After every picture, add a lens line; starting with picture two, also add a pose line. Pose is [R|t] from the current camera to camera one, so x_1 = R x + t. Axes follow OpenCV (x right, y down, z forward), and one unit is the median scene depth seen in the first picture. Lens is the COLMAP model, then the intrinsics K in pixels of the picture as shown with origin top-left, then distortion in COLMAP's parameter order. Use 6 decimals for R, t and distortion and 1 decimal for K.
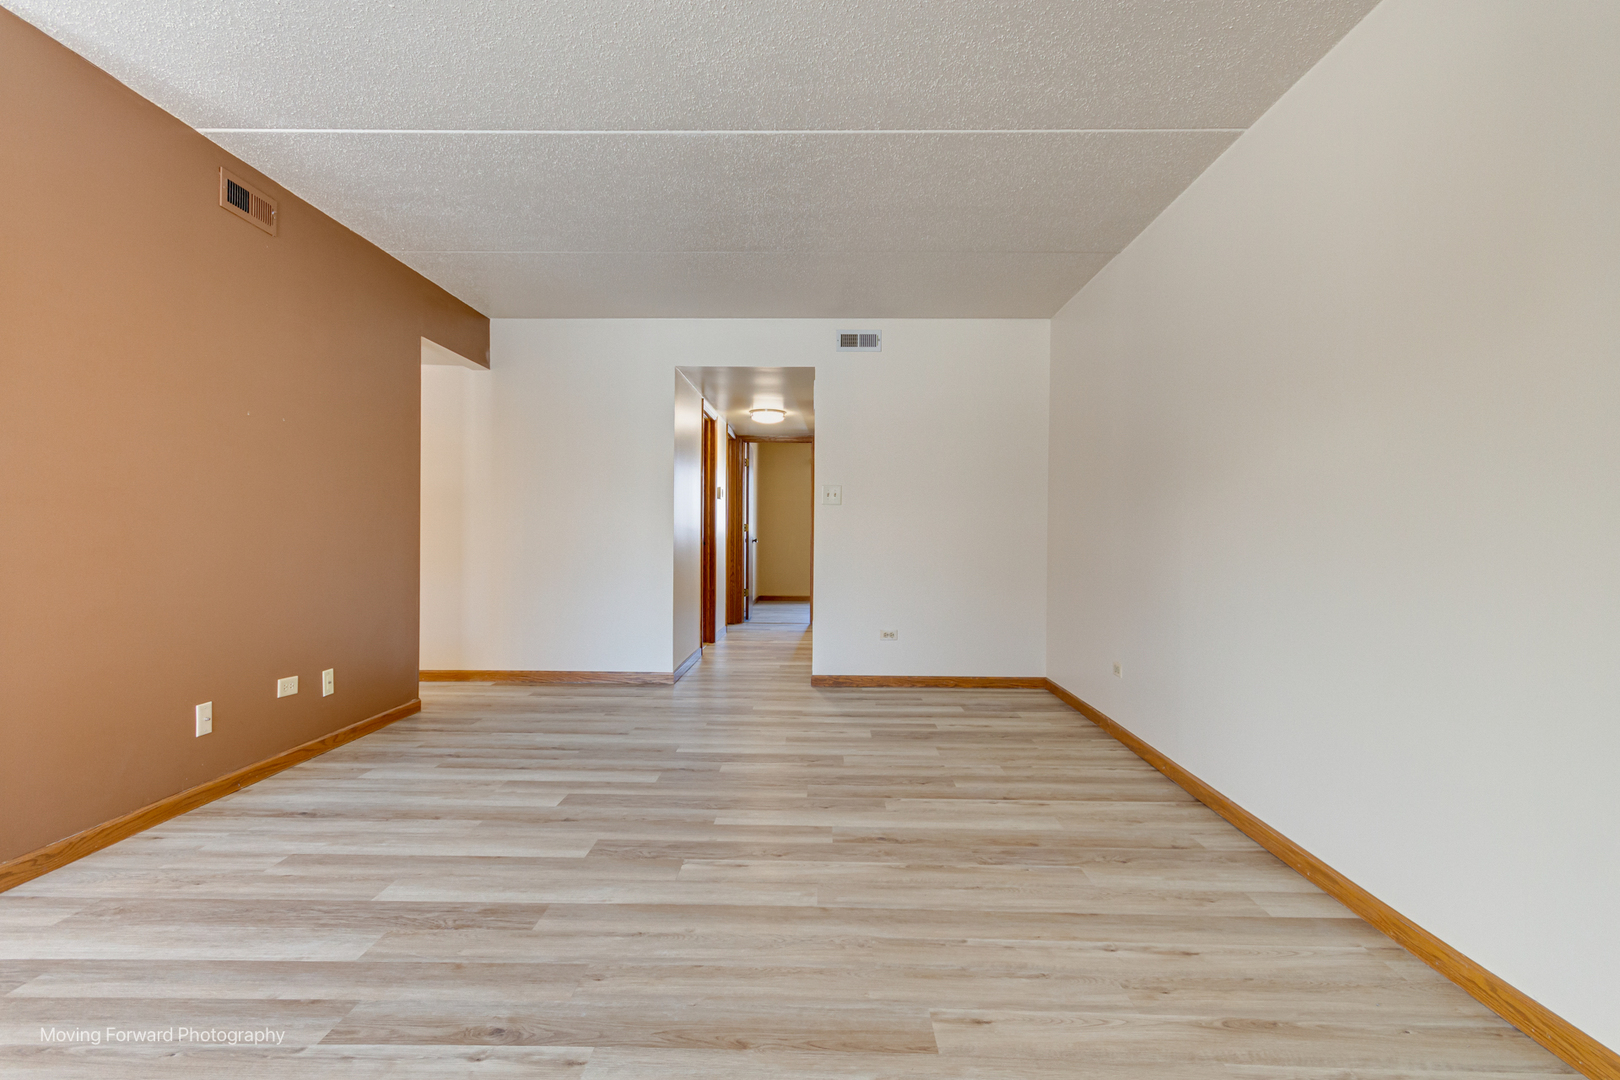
lens RADIAL K [[800.5, 0, 810.2], [0, 800.5, 543.5], [0, 0, 1]] dist [0.010259, 0.001651]
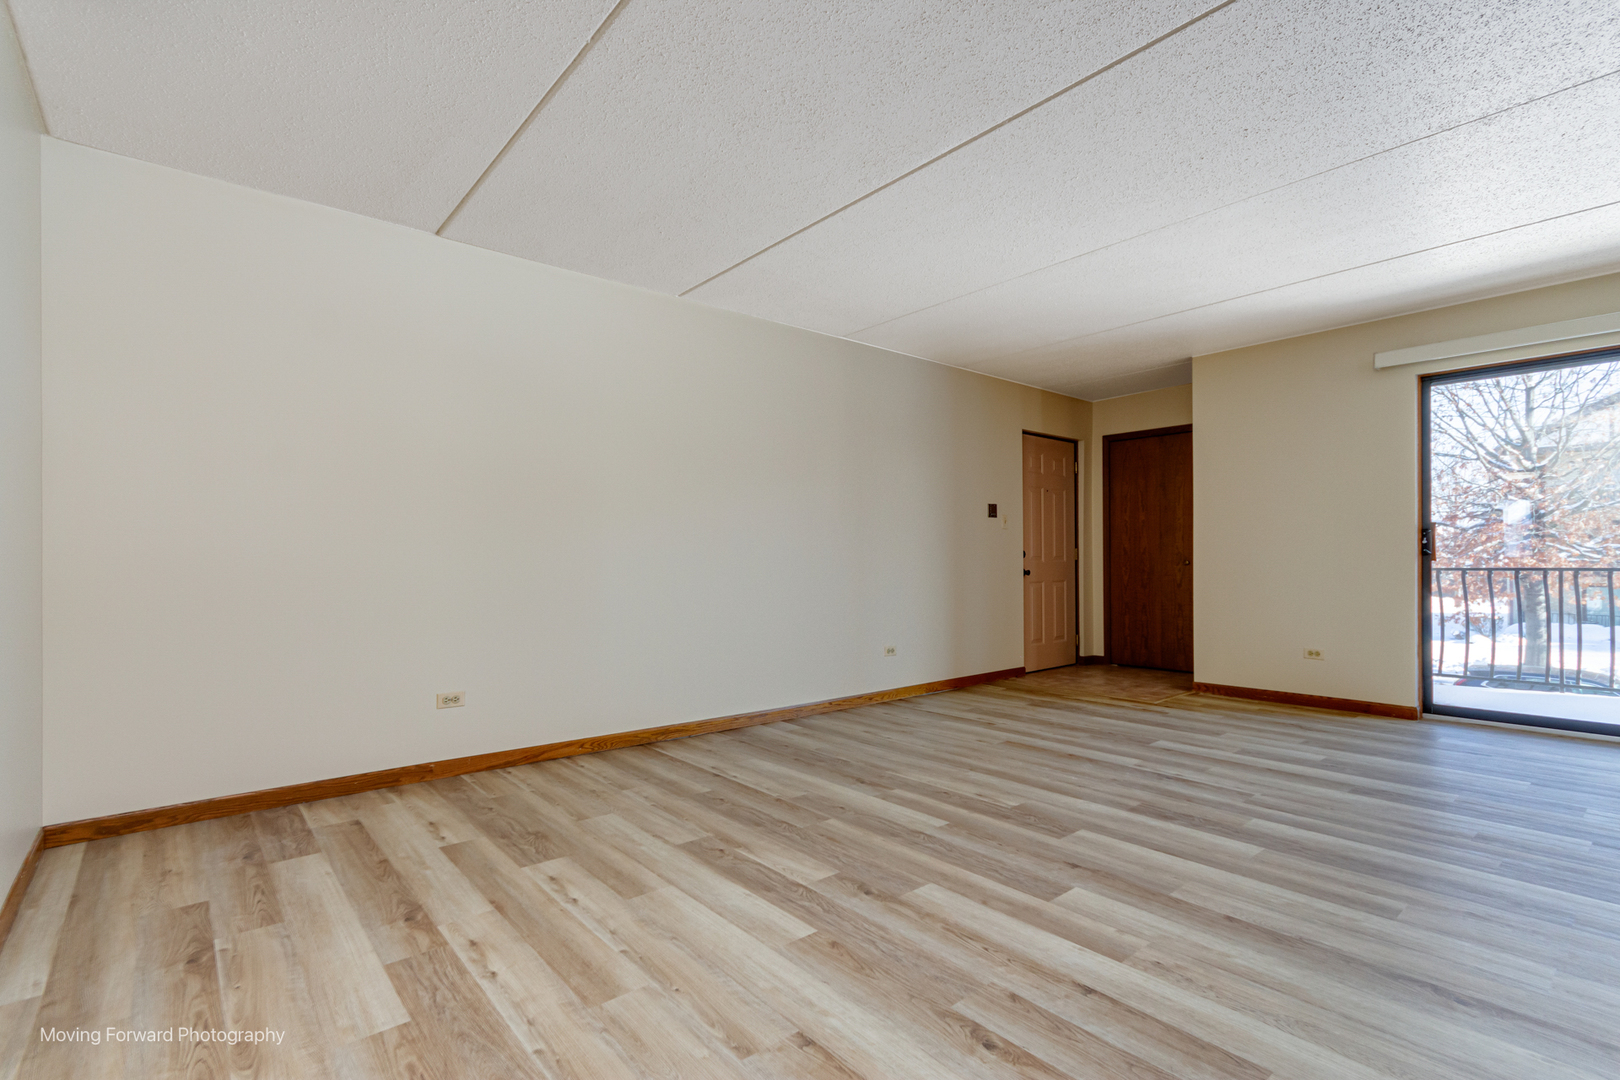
lens RADIAL K [[754.0, 0, 810.0], [0, 754.0, 540.0], [0, 0, 1]] dist [0.011597, 0.000528]
pose [[-0.657768, 0.011765, 0.753129, -0.725914], [0.005990, 0.999928, -0.010390, -0.017367], [-0.753197, -0.002323, -0.657791, 1.719017]]
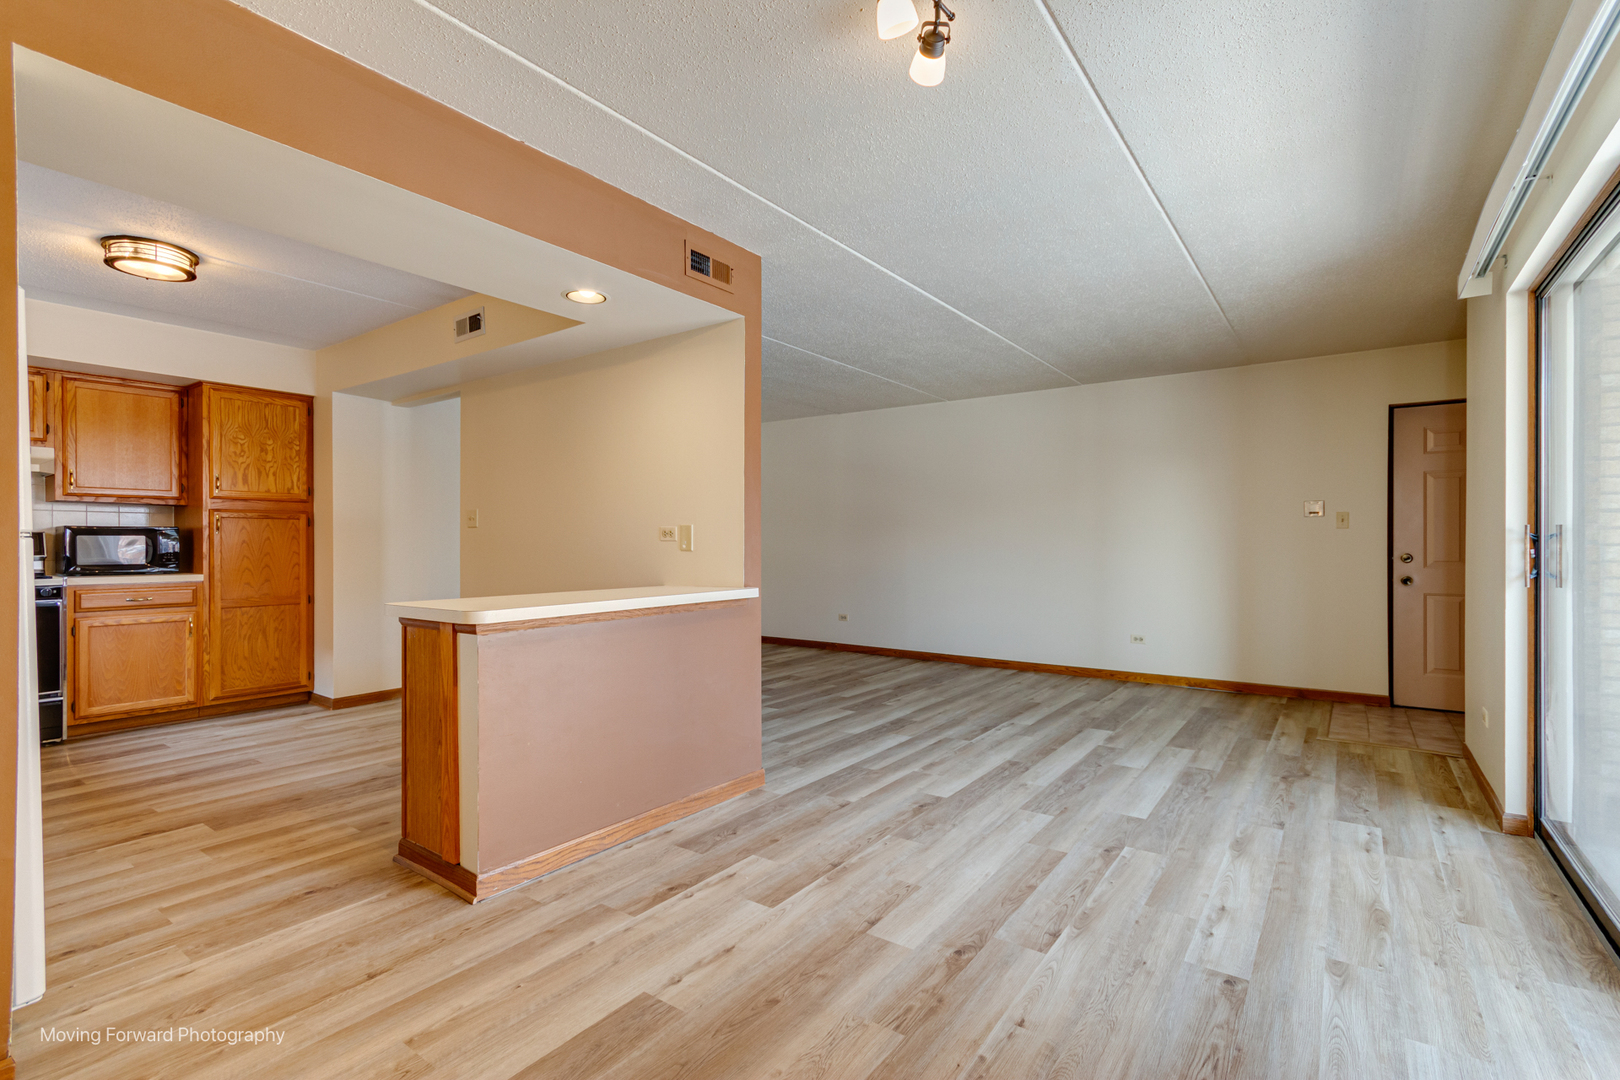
lens RADIAL K [[745.5, 0, 810.4], [0, 745.5, 545.0], [0, 0, 1]] dist [0.007823, 0.000248]
pose [[0.570960, -0.012532, 0.820882, -1.676007], [0.014674, 0.999880, 0.005058, -0.053507], [-0.820847, 0.009158, 0.571075, -0.030260]]
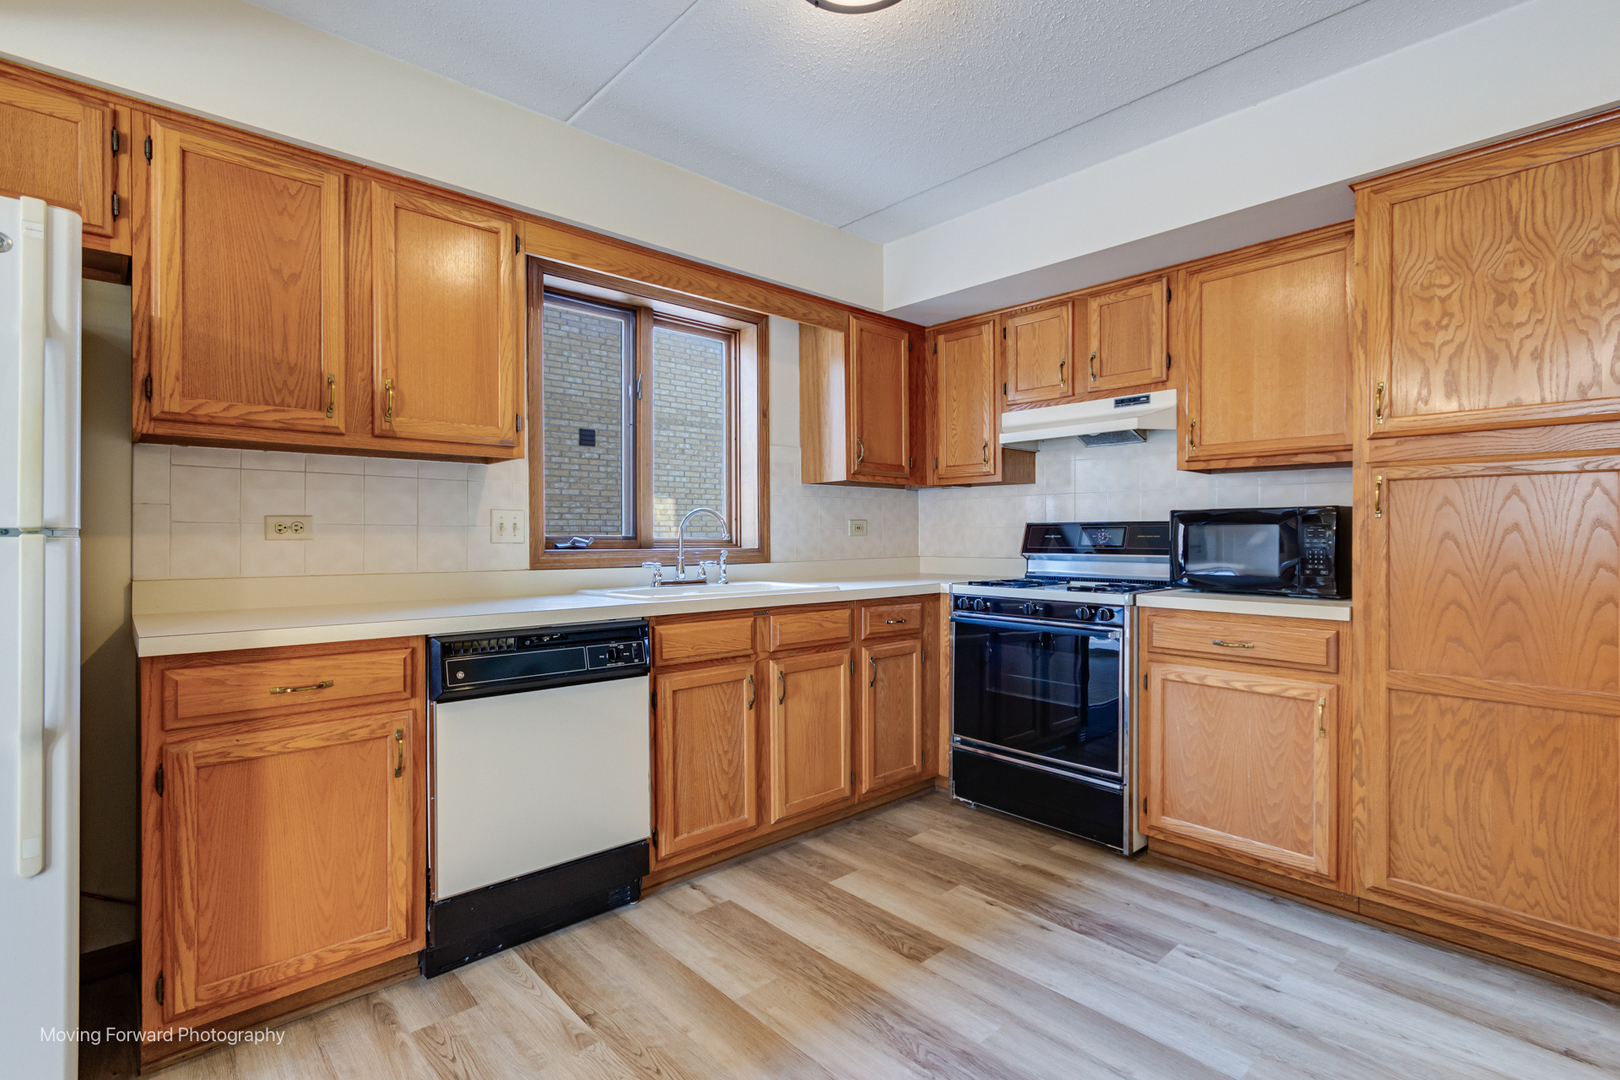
lens RADIAL K [[761.8, 0, 809.6], [0, 761.8, 536.0], [0, 0, 1]] dist [0.005602, 0.000341]
pose [[0.688721, -0.007470, -0.724988, -0.928034], [-0.000883, 0.999938, -0.011142, -0.062417], [0.725026, 0.008314, 0.688672, 1.047105]]
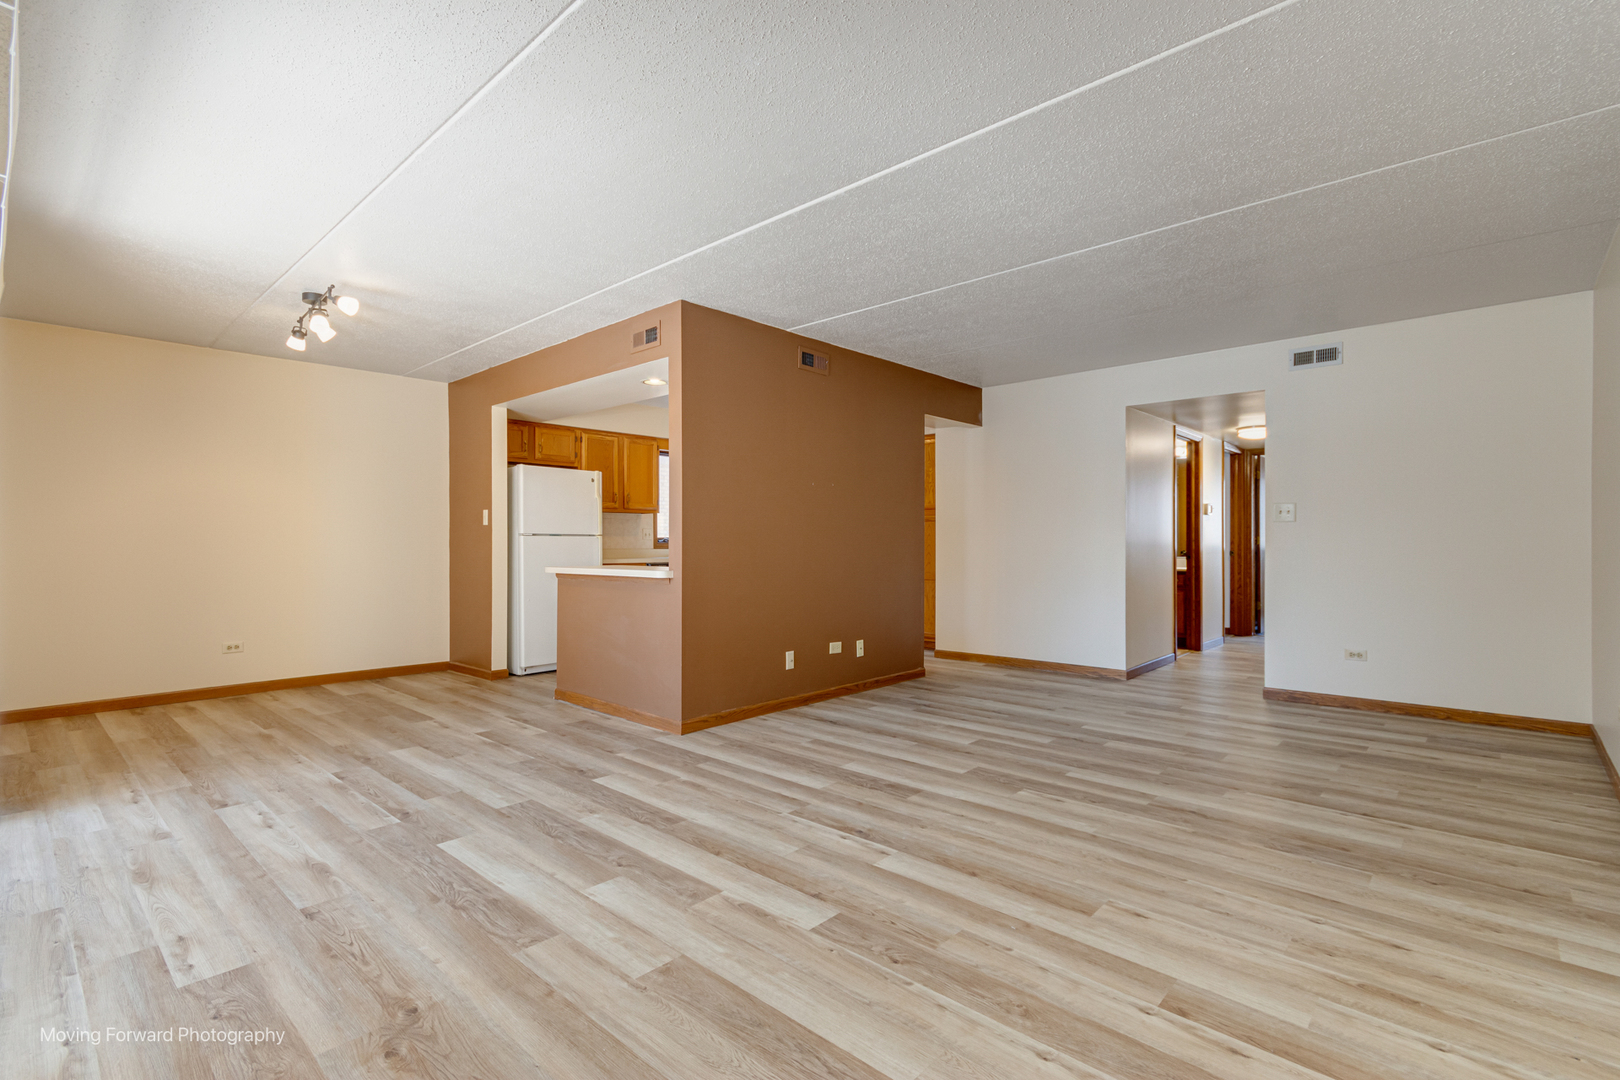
lens RADIAL K [[745.5, 0, 810.4], [0, 745.5, 545.0], [0, 0, 1]] dist [0.007823, 0.000248]
pose [[0.750237, -0.007155, -0.661131, 0.366887], [0.001385, 0.999956, -0.009251, -0.020148], [0.661168, 0.006025, 0.750214, -0.201496]]
